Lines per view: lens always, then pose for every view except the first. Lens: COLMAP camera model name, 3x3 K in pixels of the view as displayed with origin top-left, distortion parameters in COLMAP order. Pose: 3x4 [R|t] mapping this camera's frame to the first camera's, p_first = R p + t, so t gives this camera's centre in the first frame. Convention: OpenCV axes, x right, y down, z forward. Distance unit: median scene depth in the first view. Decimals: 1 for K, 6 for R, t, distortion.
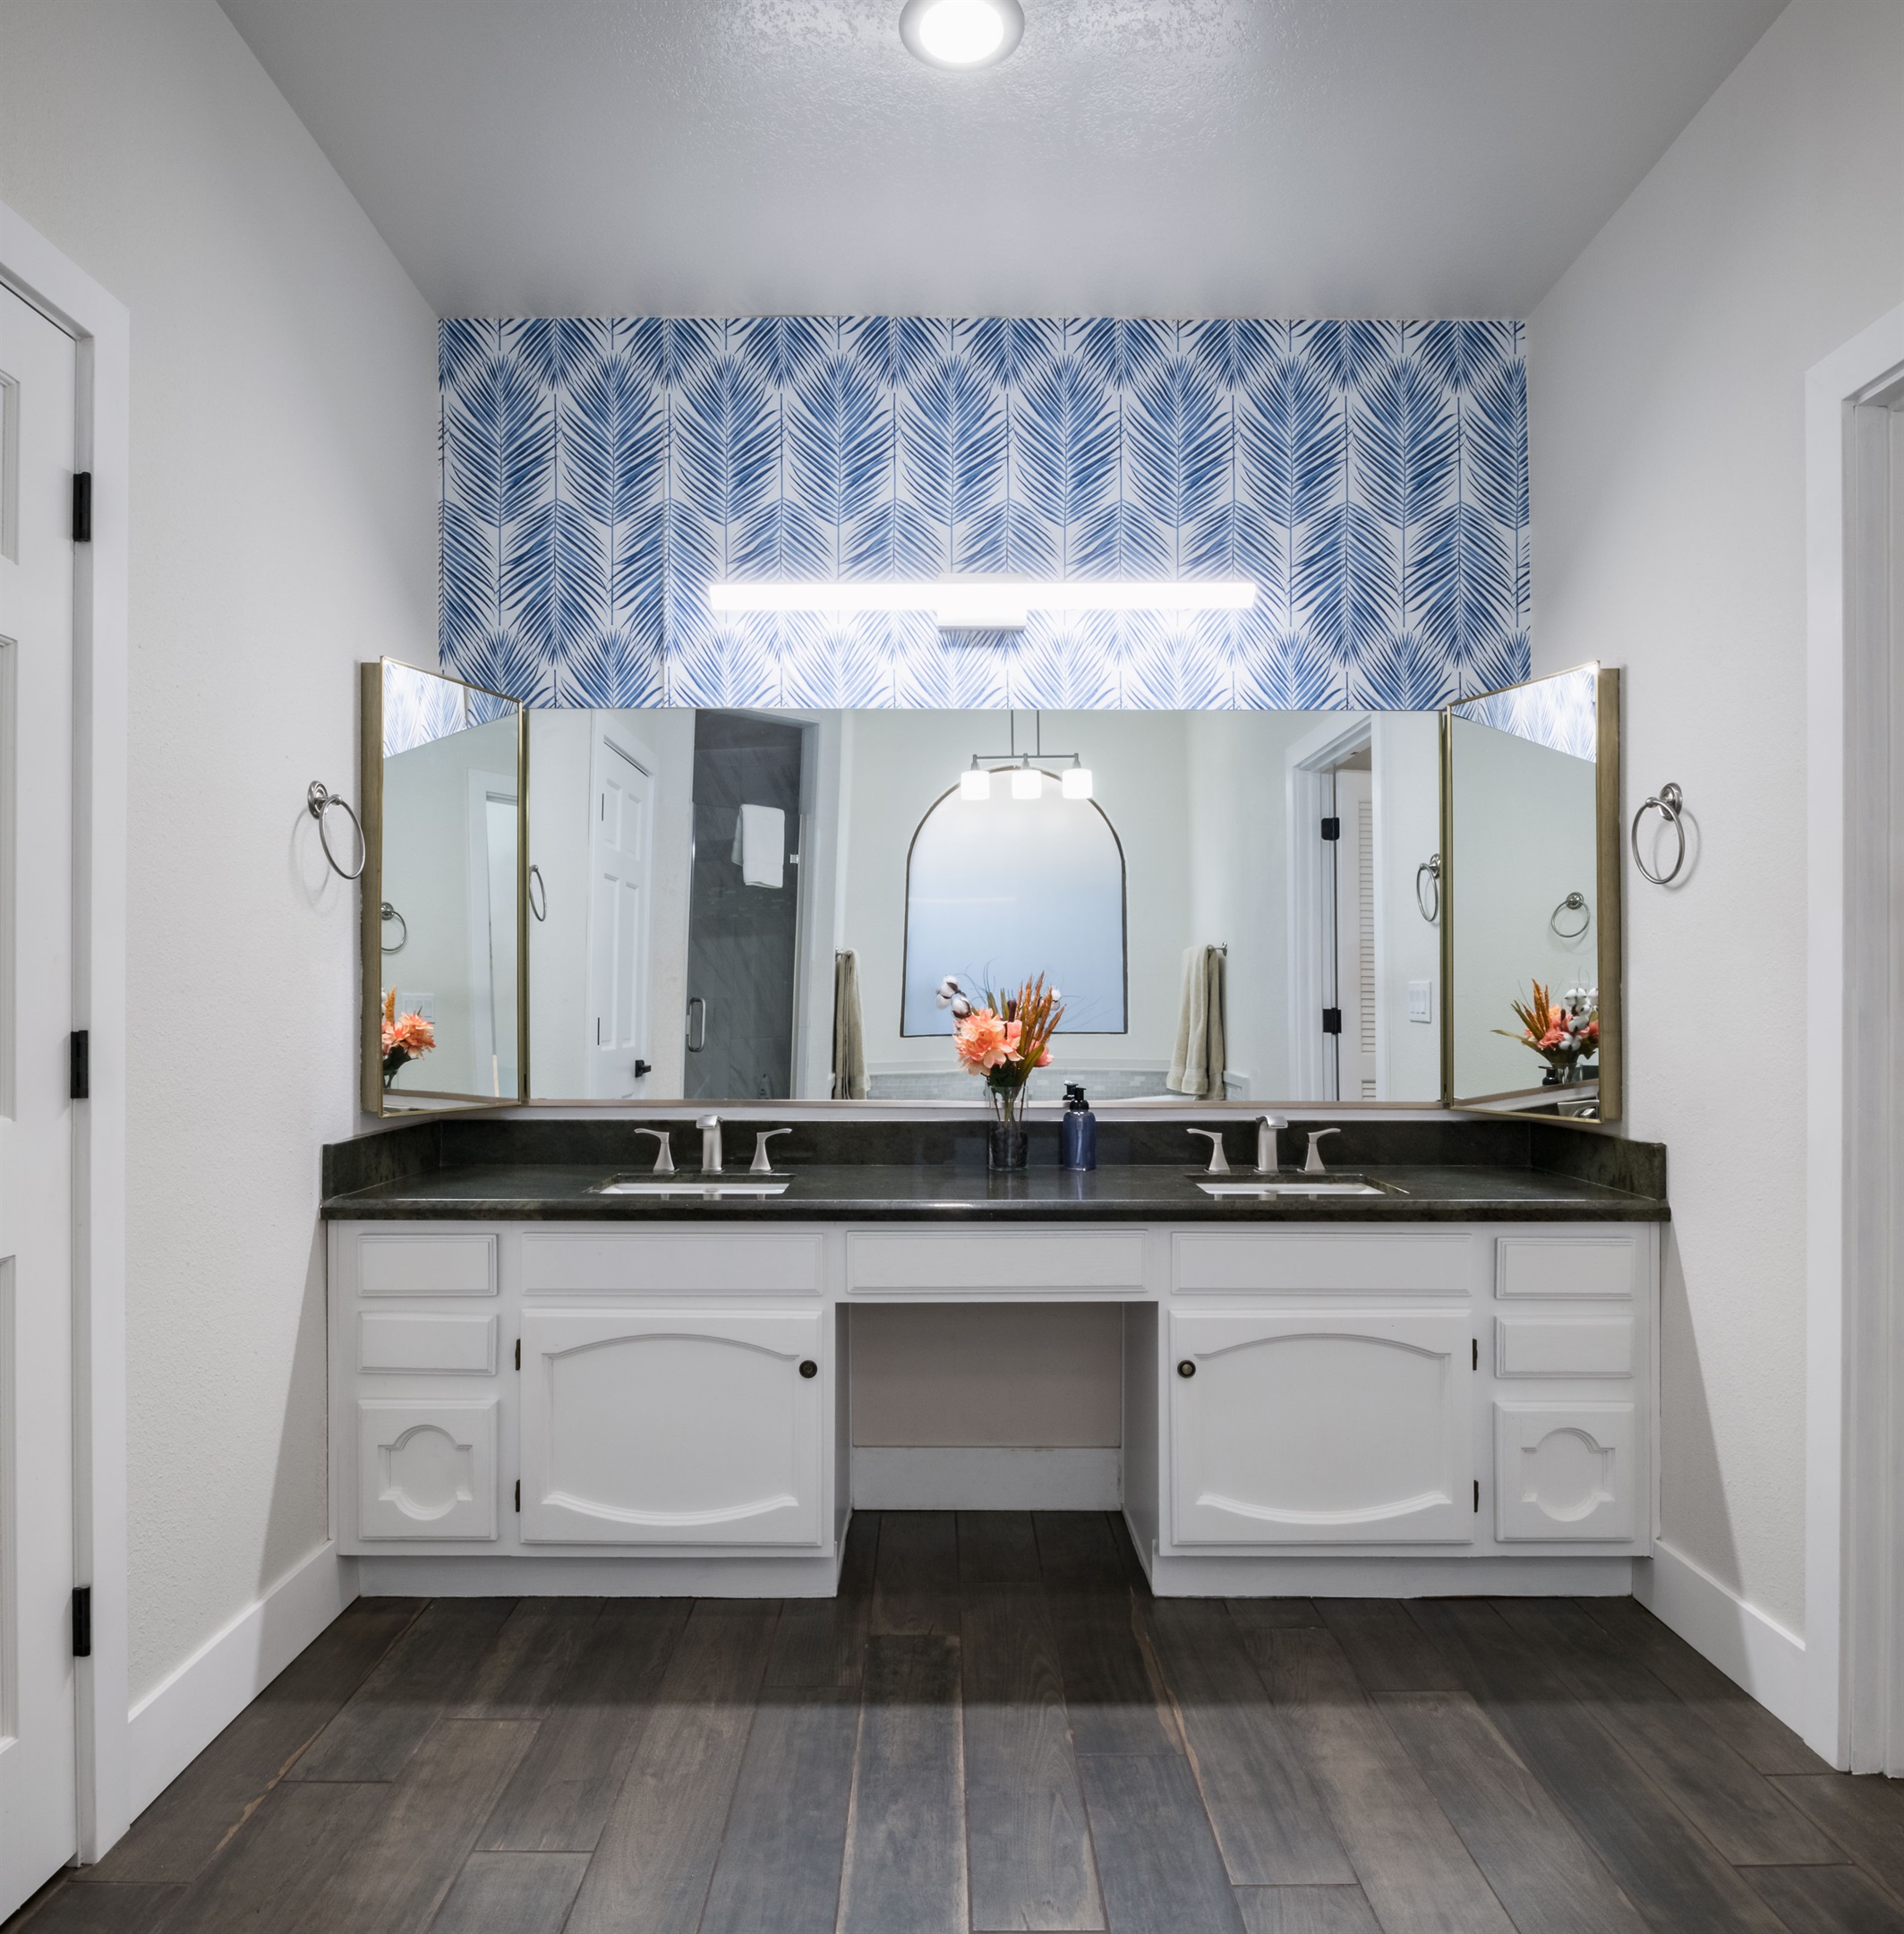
lens RADIAL K [[1321.5, 0, 949.6], [0, 1321.5, 1005.6], [0, 0, 1]] dist [-0.006029, -0.037235]
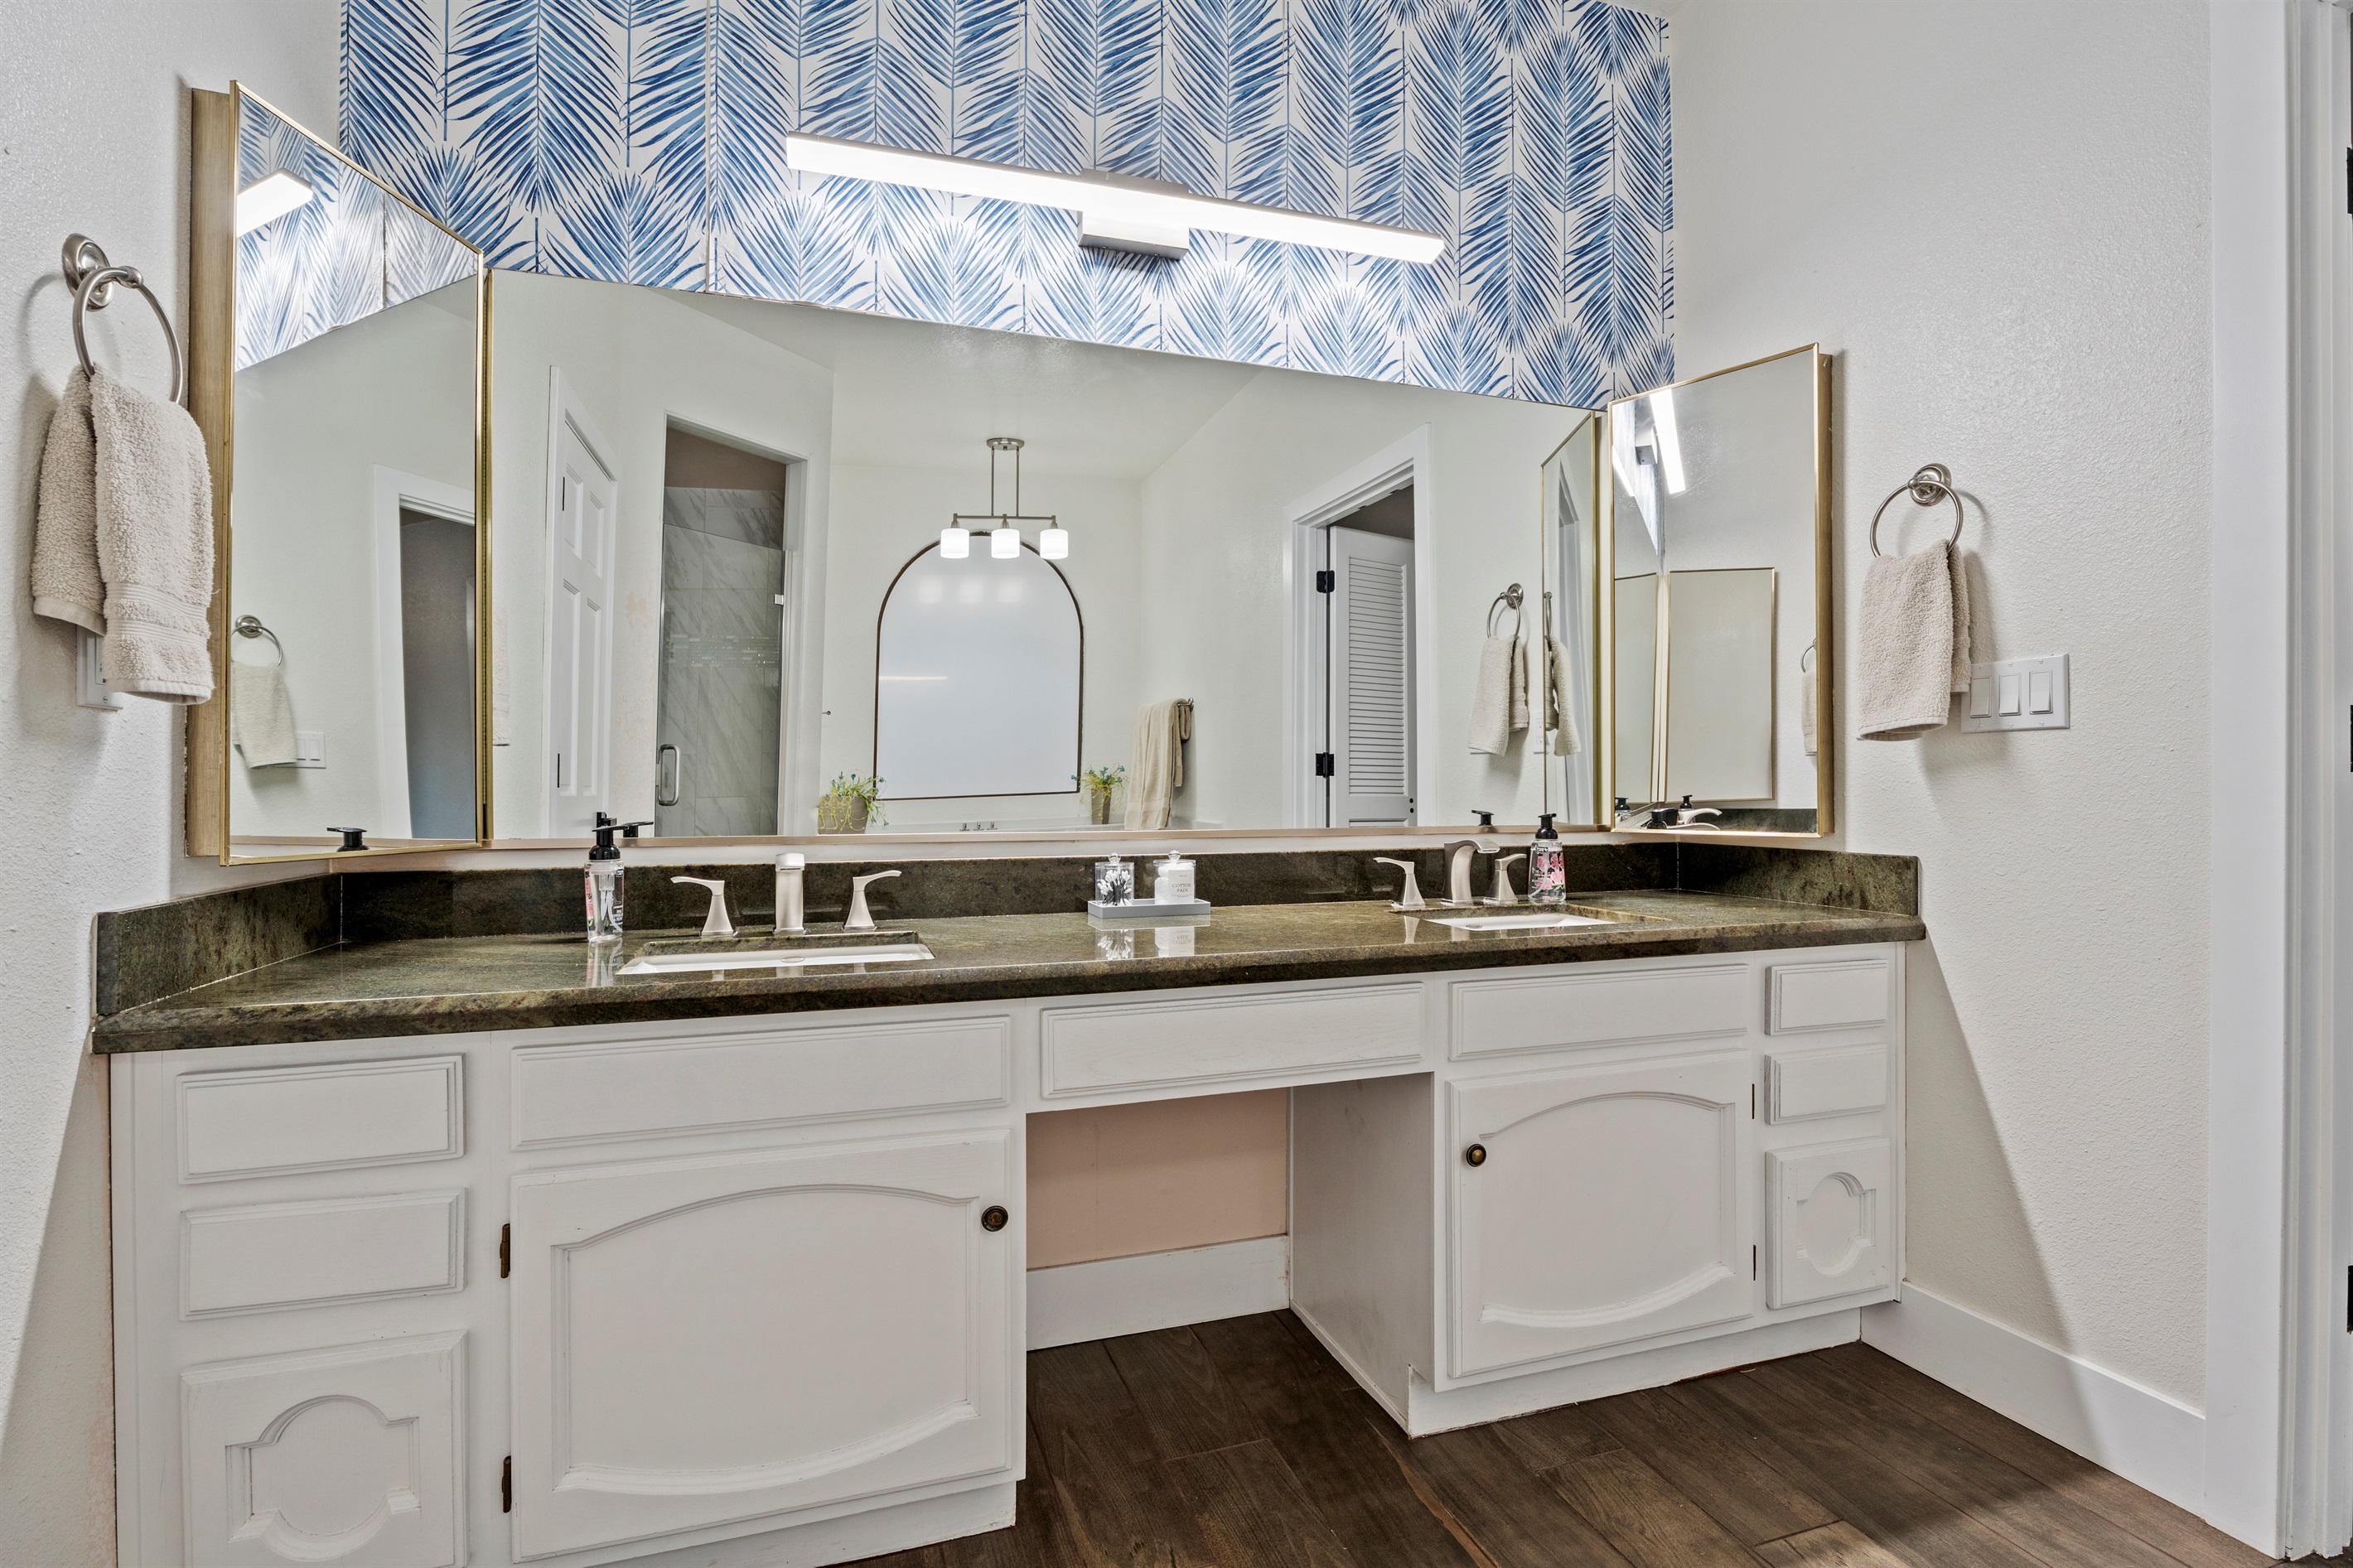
lens RADIAL K [[1067.2, 0, 1176.5], [0, 1067.2, 784.0], [0, 0, 1]] dist [-0.017247, -0.000443]
pose [[0.950669, -0.003031, 0.310193, -0.156023], [0.002662, 0.999995, 0.001611, 0.043466], [-0.310196, -0.000706, 0.950672, 0.377830]]
